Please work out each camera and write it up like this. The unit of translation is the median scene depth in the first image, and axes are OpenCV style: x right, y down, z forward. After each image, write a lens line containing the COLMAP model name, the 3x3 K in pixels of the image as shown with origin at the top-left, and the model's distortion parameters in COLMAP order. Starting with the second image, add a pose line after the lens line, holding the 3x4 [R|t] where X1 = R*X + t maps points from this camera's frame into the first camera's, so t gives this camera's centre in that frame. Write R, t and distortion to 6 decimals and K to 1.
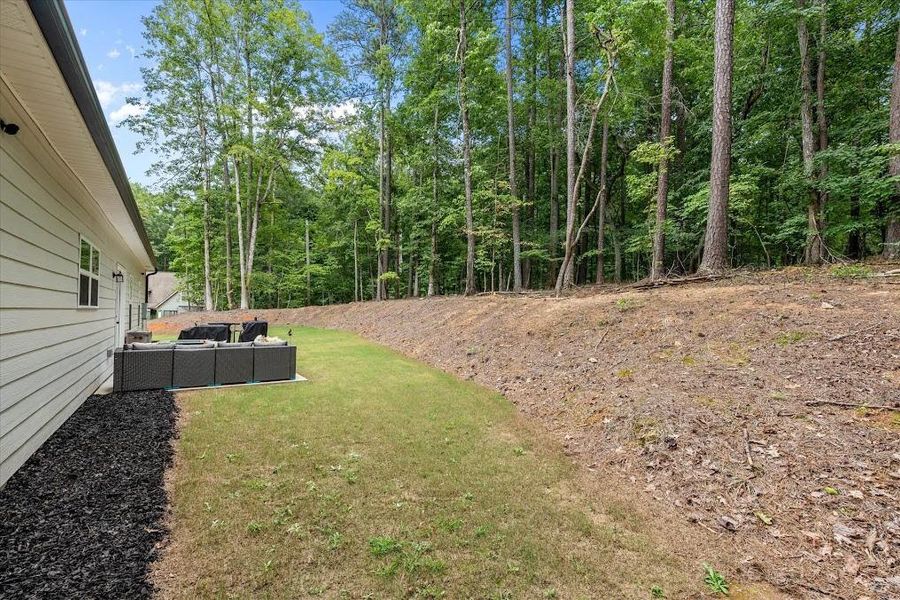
lens RADIAL K [[395.6, 0, 448.2], [0, 395.6, 296.0], [0, 0, 1]] dist [-0.004010, -0.000307]
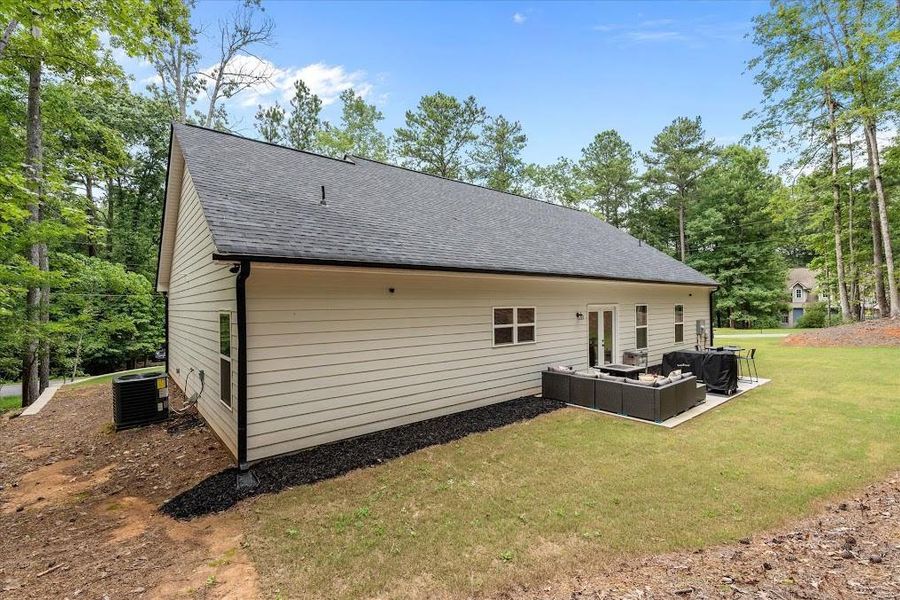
lens RADIAL K [[395.6, 0, 448.2], [0, 395.6, 296.0], [0, 0, 1]] dist [-0.004010, -0.000307]
pose [[0.094624, -0.037973, -0.994789, 1.176018], [0.047828, 0.998292, -0.033557, -0.205916], [0.994364, -0.044403, 0.096278, 0.845730]]
